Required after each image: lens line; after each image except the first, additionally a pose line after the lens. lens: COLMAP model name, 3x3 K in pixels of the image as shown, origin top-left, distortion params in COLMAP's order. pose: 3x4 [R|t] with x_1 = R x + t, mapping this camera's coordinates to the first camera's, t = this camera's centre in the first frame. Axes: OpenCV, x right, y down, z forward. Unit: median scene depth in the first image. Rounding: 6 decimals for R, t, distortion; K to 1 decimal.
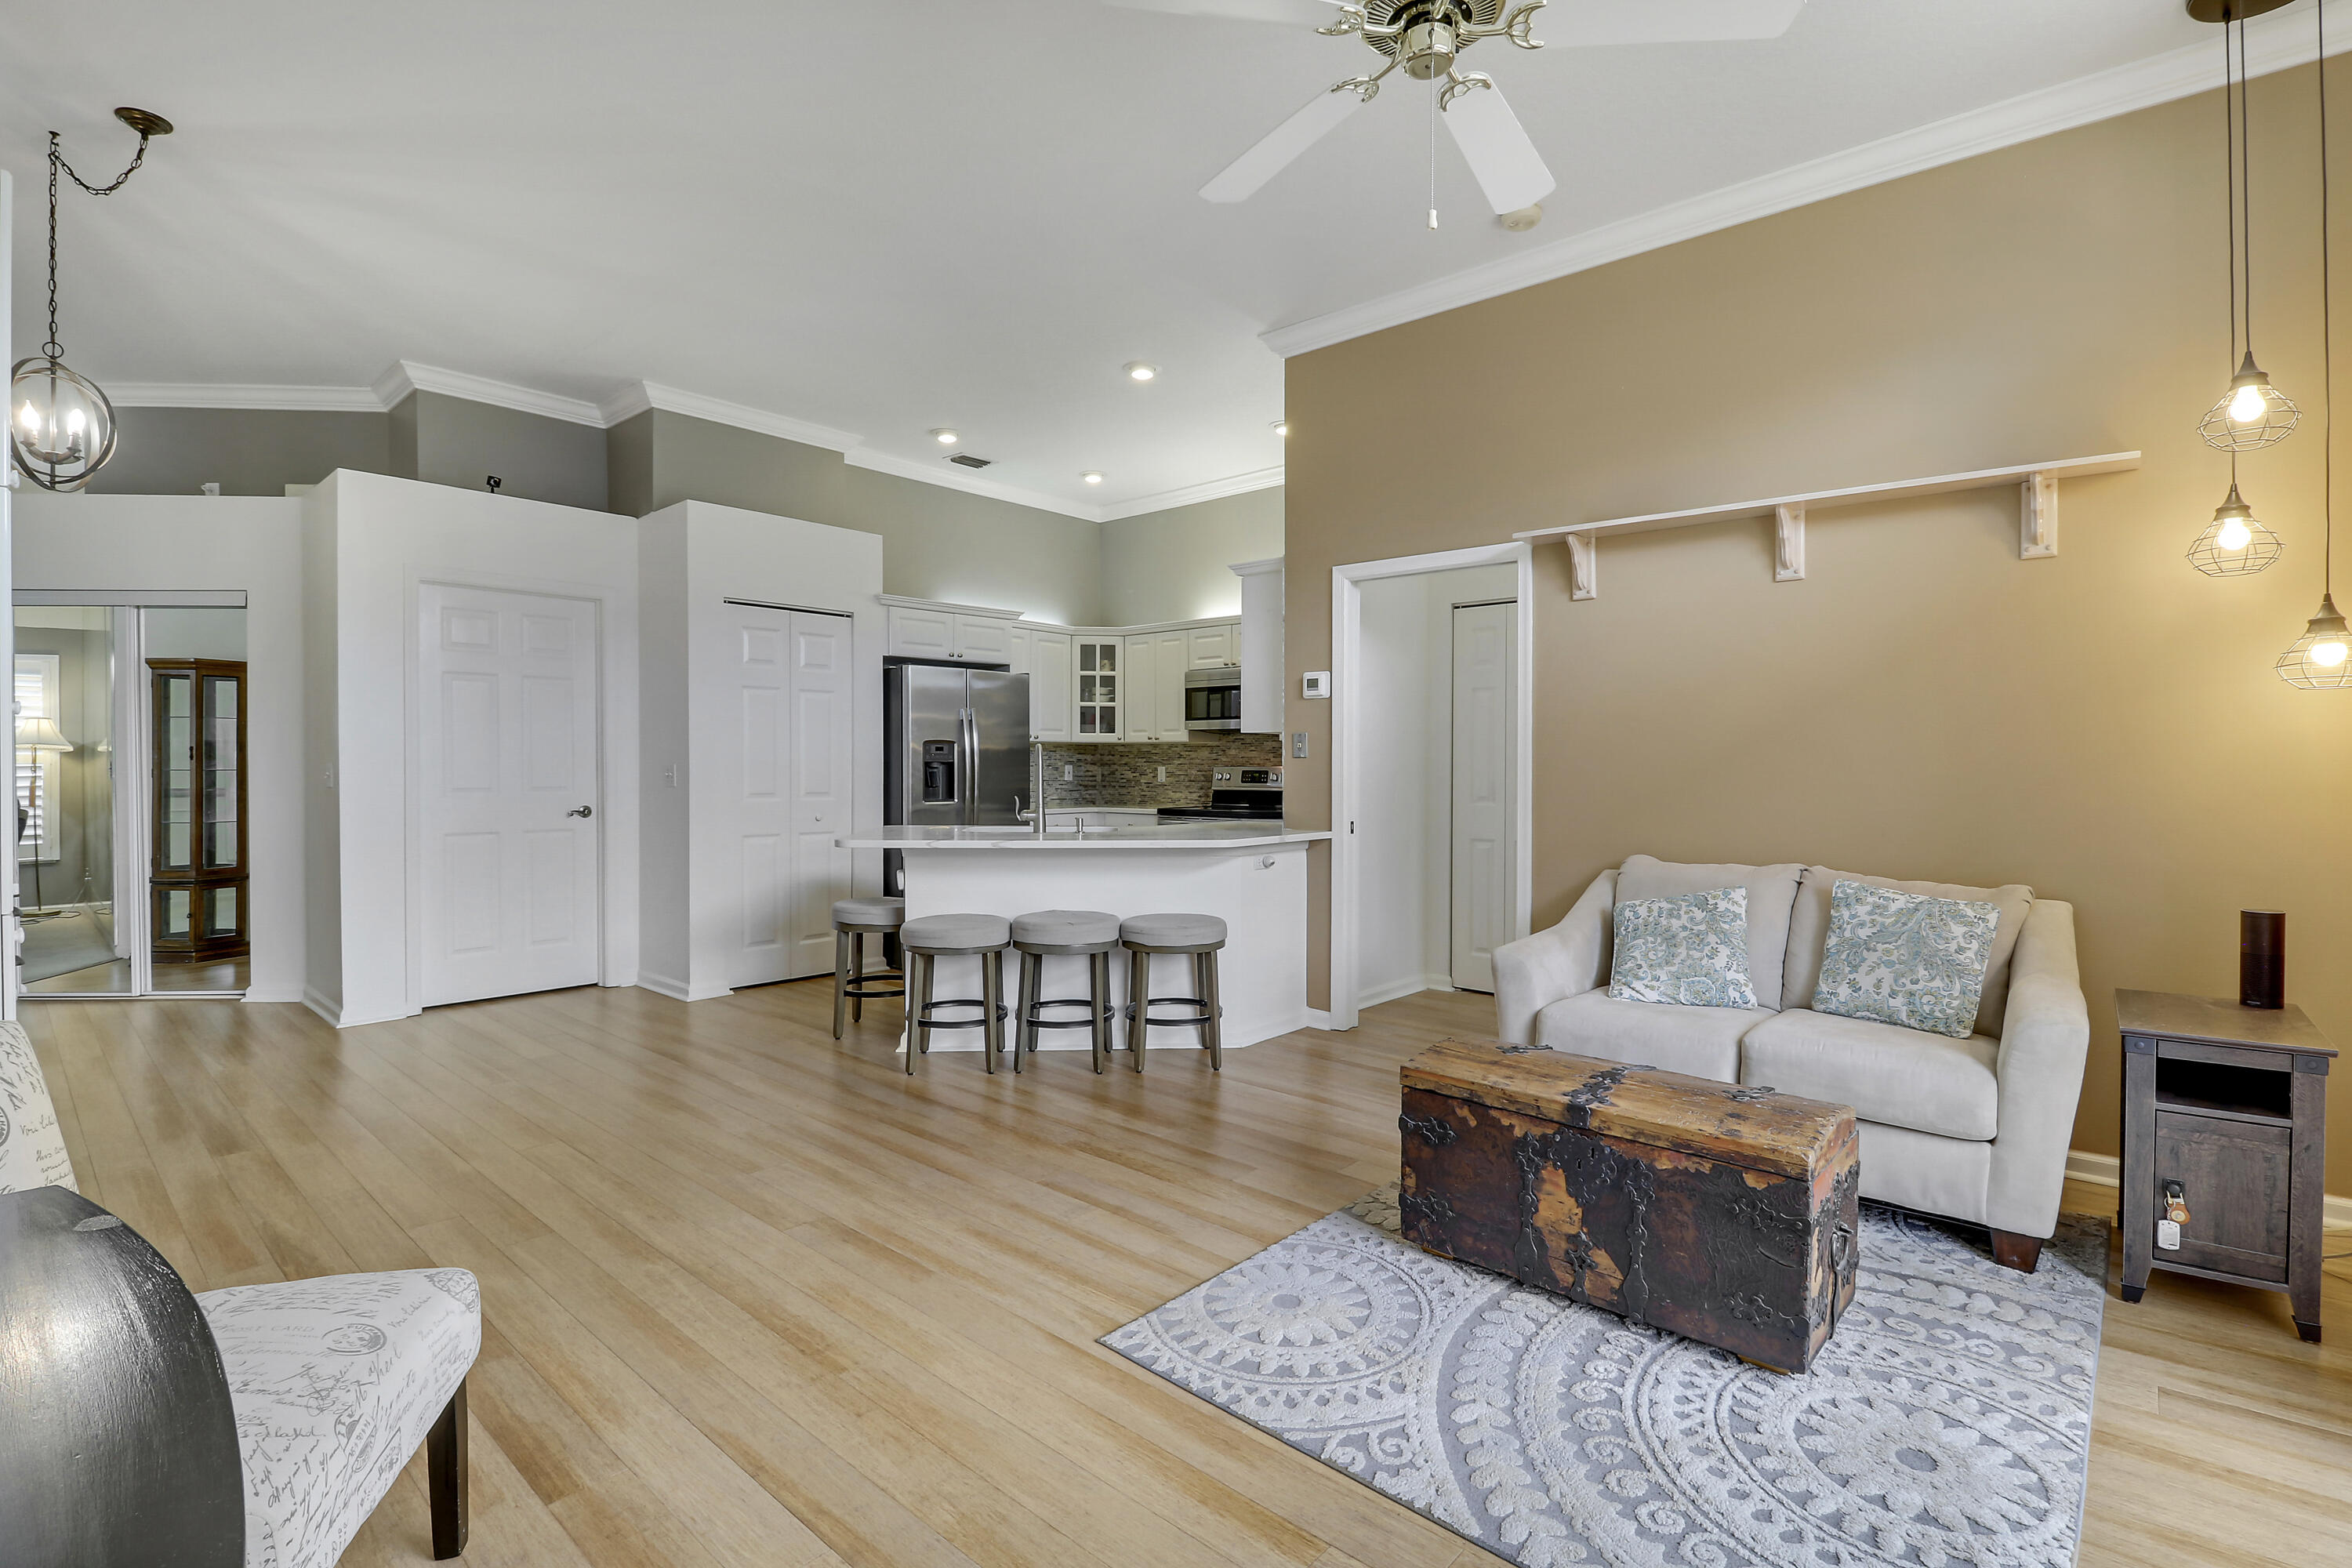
lens RADIAL K [[1139.5, 0, 1180.9], [0, 1139.5, 764.4], [0, 0, 1]] dist [-0.001355, -0.000526]
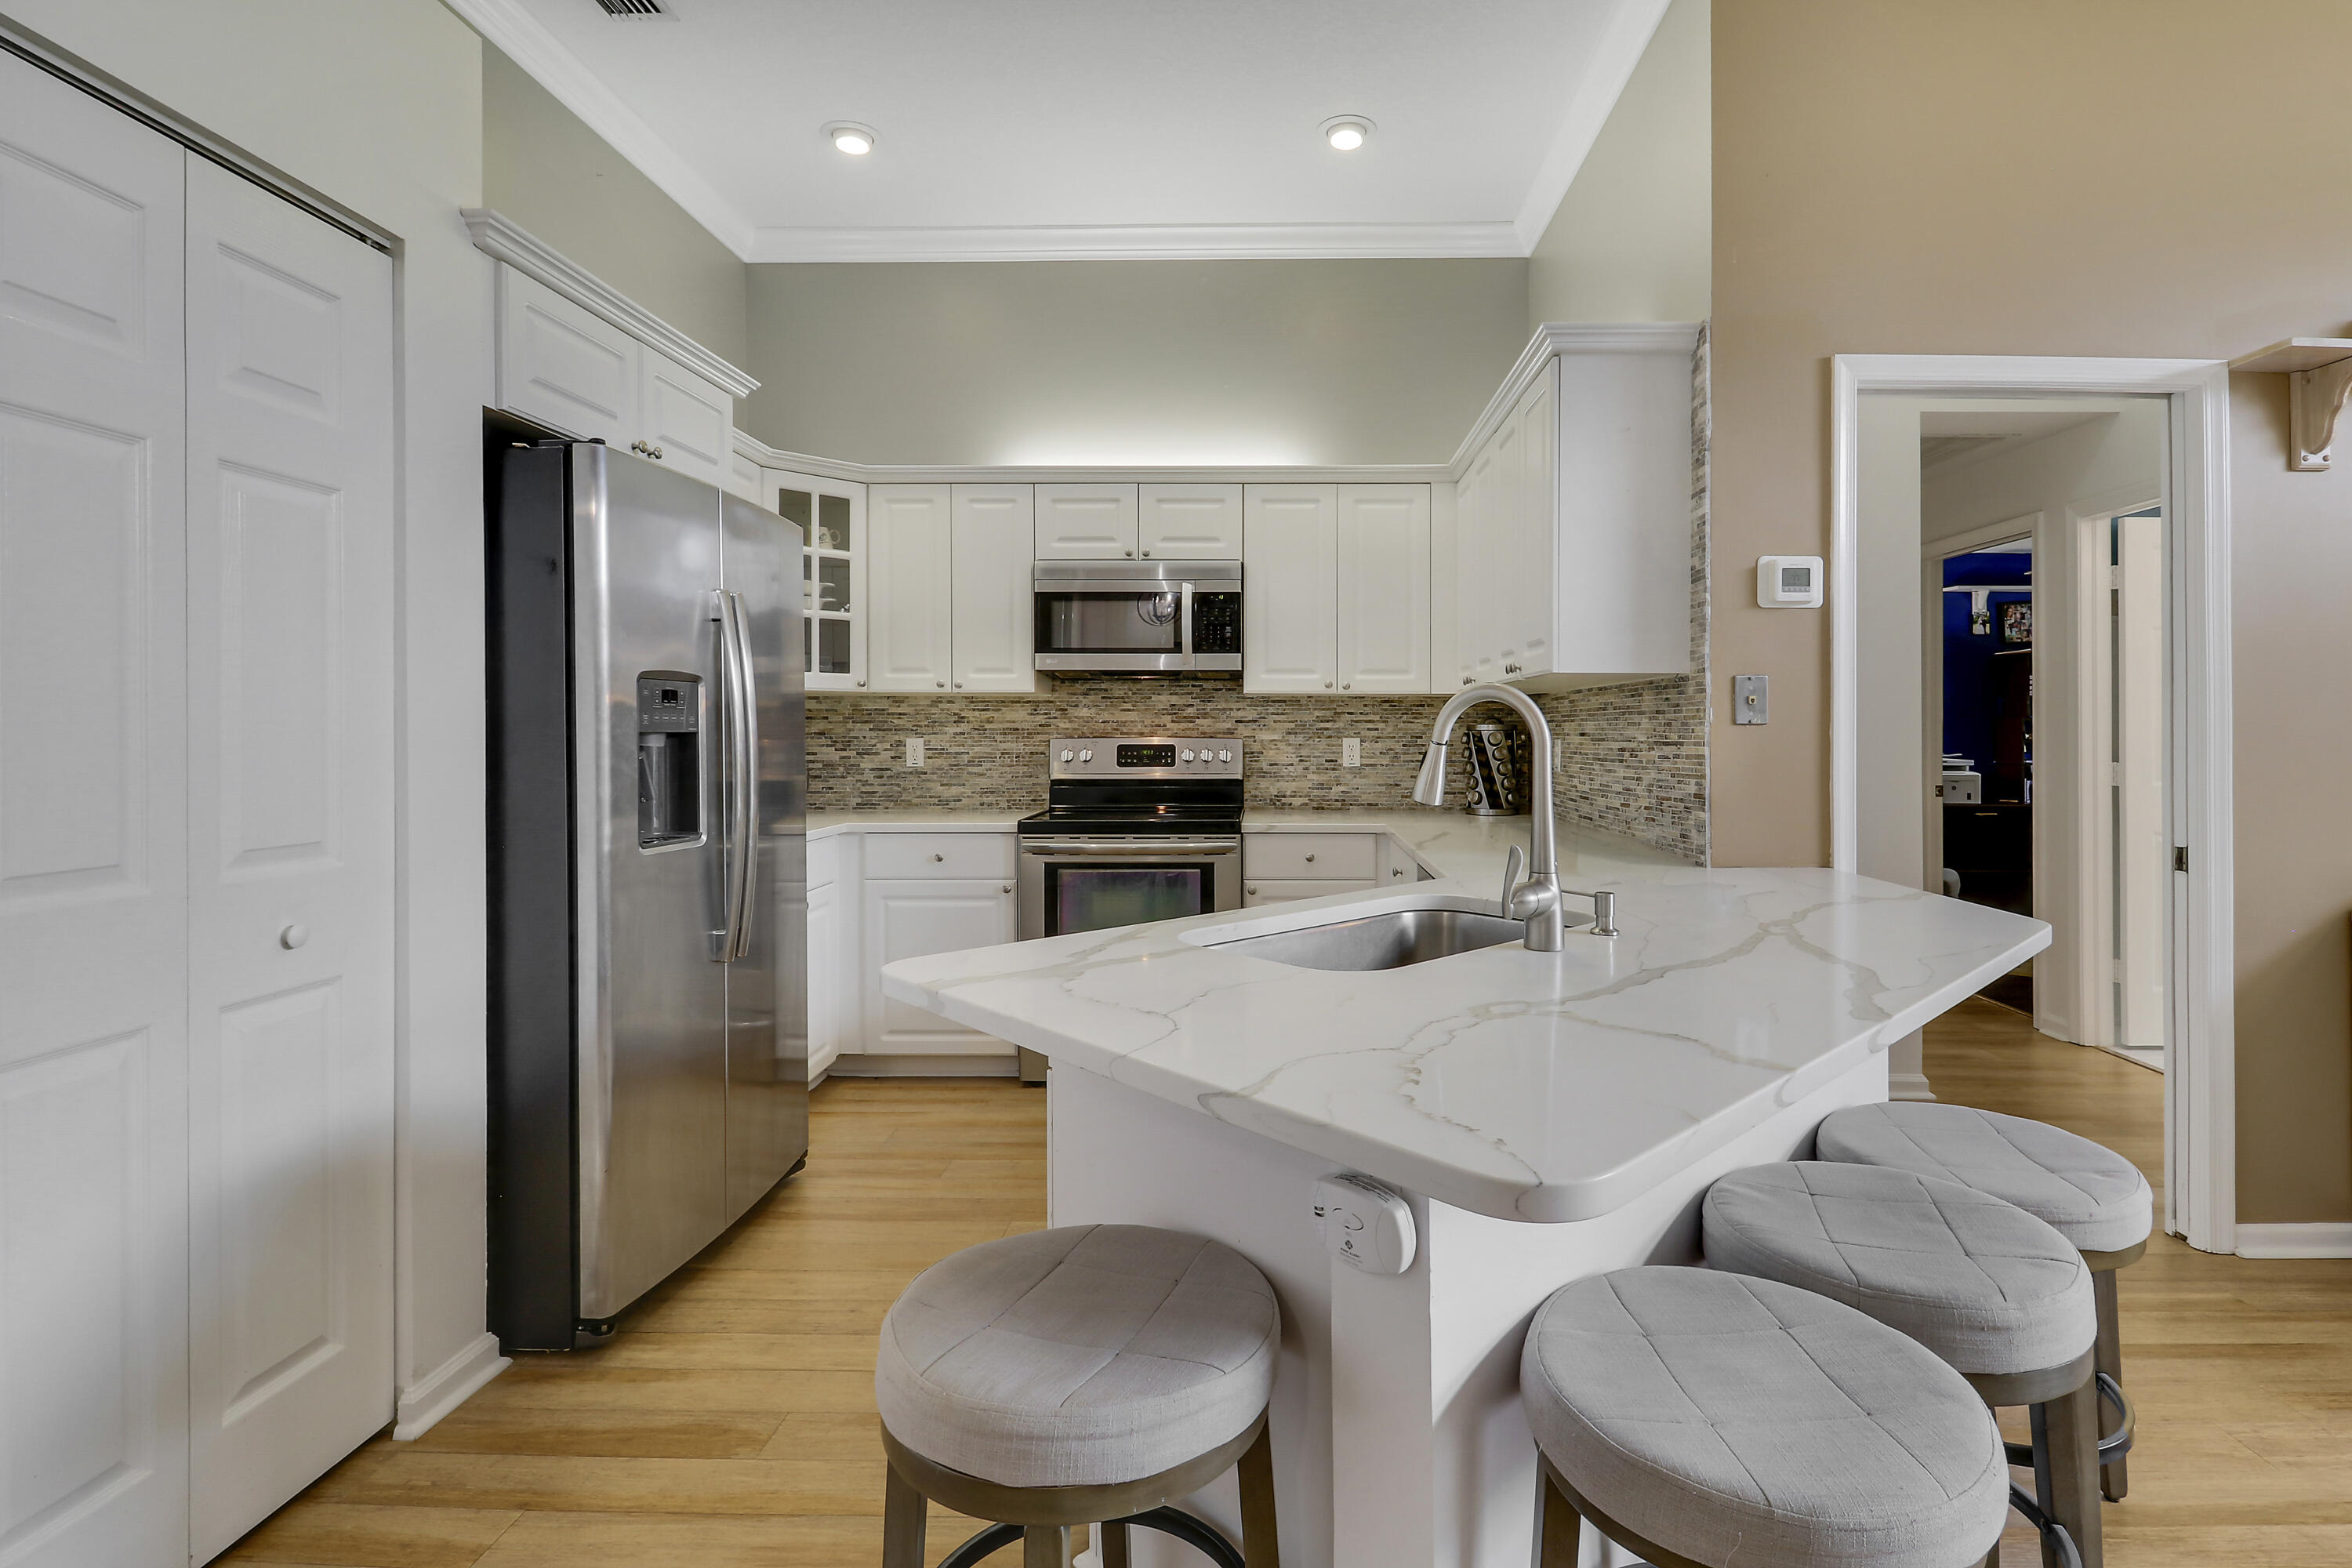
lens RADIAL K [[1084.5, 0, 1179.1], [0, 1084.5, 730.2], [0, 0, 1]] dist [-0.021863, -0.000720]
pose [[0.742313, -0.003722, 0.670043, -0.286308], [0.002284, 0.999993, 0.003025, -0.003431], [-0.670049, -0.000716, 0.742316, 0.575856]]
